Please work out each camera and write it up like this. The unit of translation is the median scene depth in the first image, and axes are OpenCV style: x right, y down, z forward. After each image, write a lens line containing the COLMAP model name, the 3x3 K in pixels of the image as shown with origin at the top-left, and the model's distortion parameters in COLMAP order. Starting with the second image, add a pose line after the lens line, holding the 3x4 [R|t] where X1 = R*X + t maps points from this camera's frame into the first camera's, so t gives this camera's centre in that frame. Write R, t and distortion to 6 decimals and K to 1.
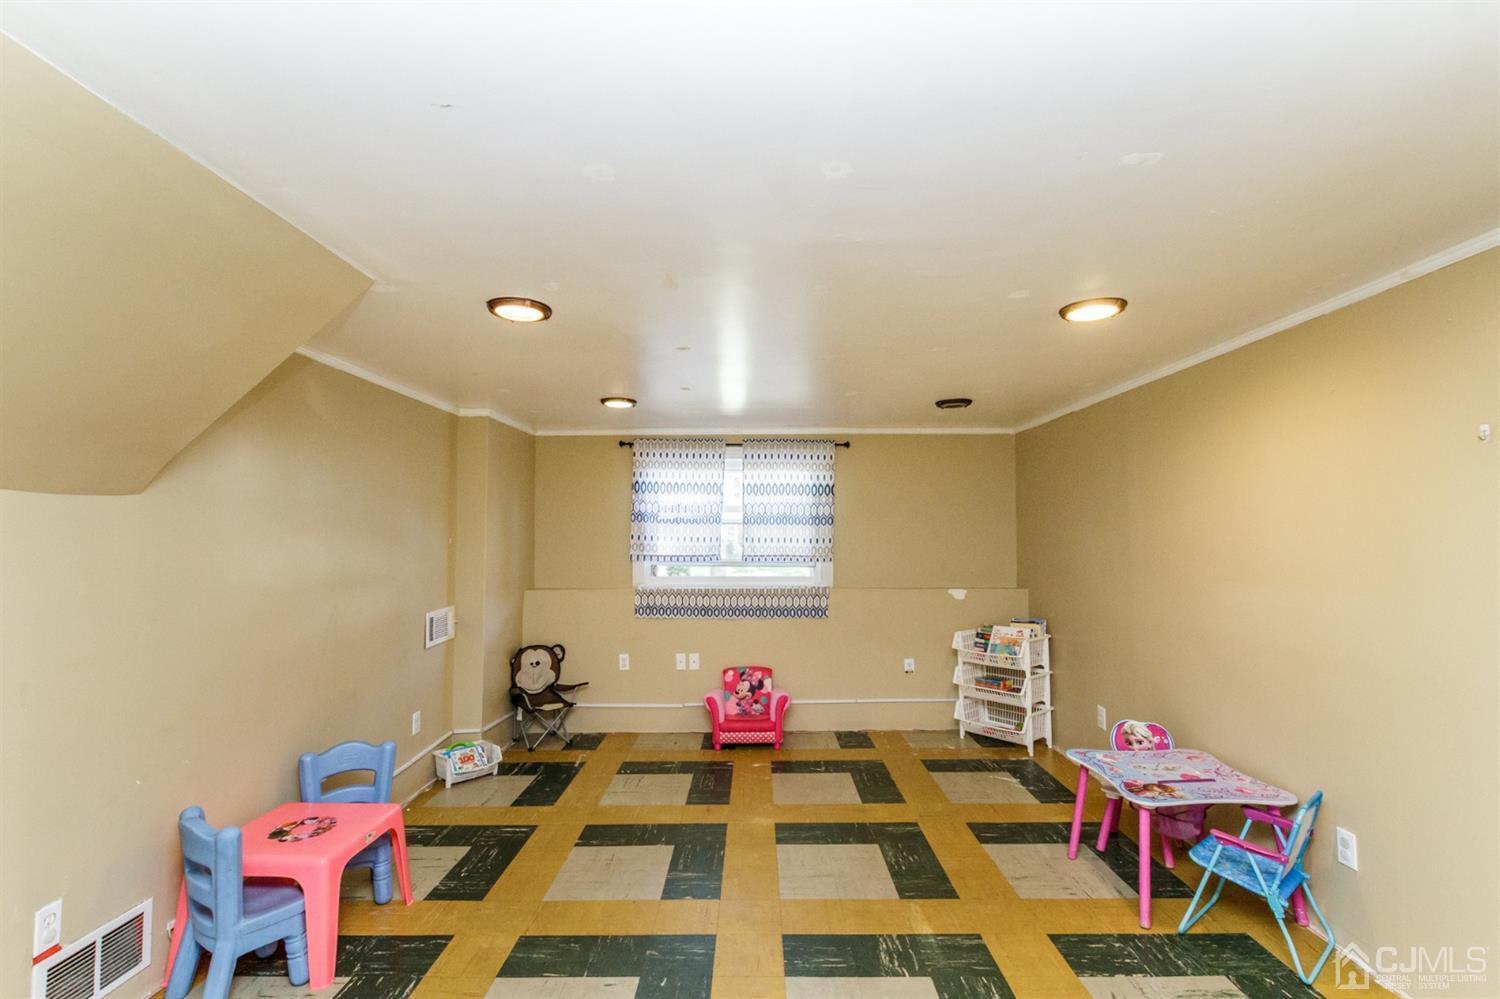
lens RADIAL K [[684.8, 0, 753.9], [0, 684.8, 505.6], [0, 0, 1]] dist [0.016233, -0.007110]
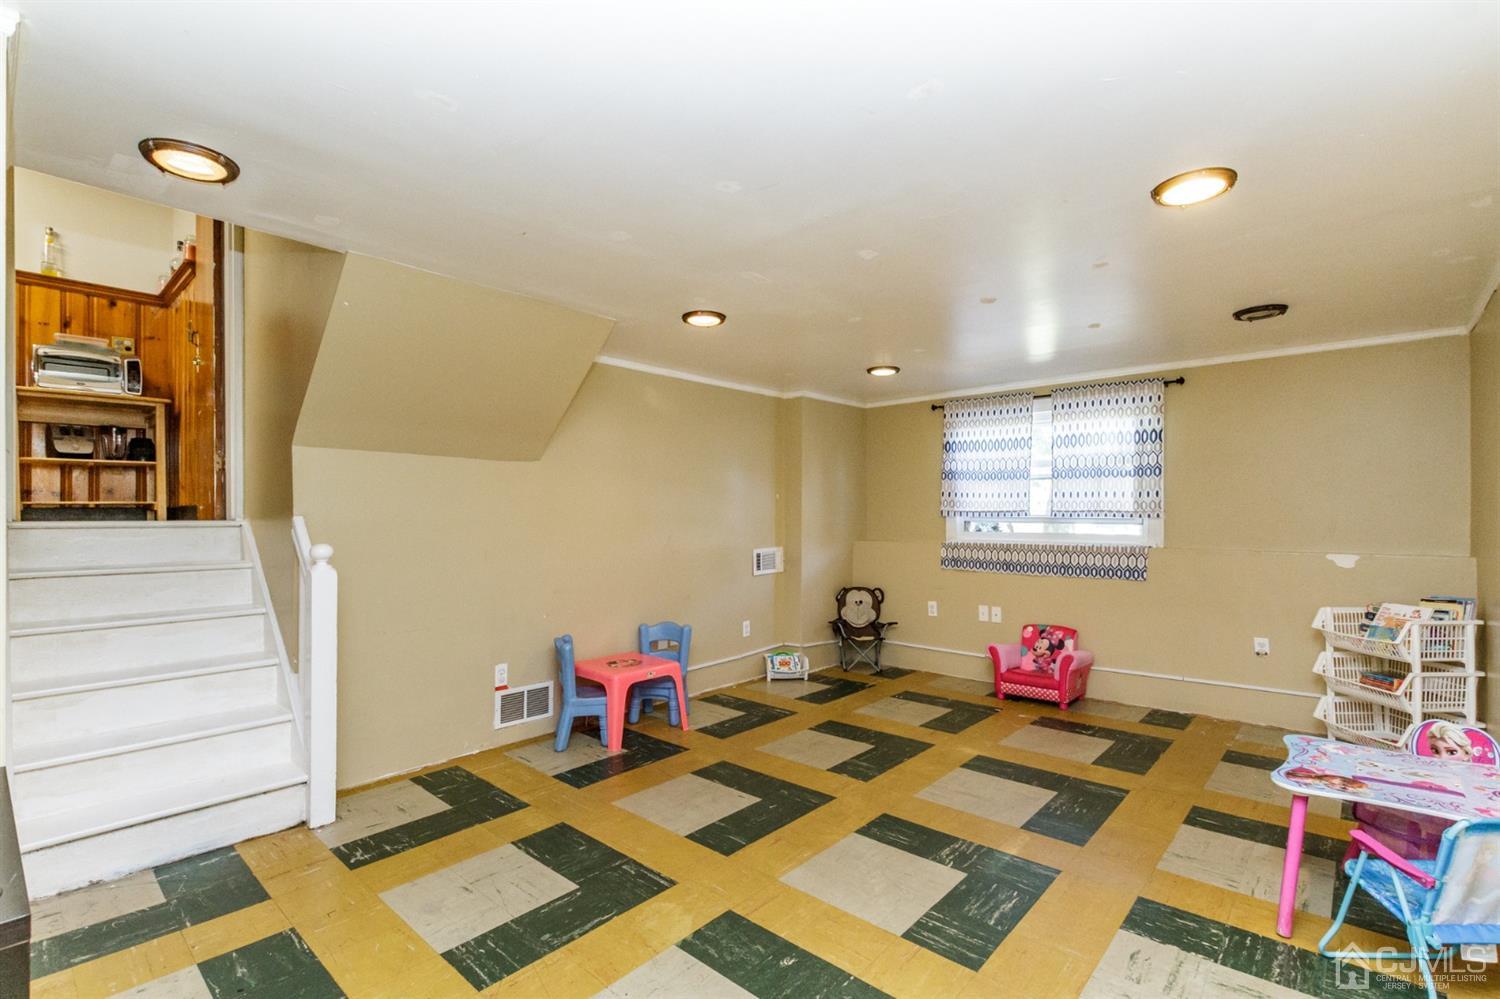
lens RADIAL K [[684.8, 0, 743.5], [0, 684.8, 506.4], [0, 0, 1]] dist [0.016233, -0.007110]
pose [[0.749044, -0.006229, -0.662491, 0.360288], [0.026875, 0.999418, 0.020989, 0.041553], [0.661975, -0.033526, 0.748775, -0.006149]]
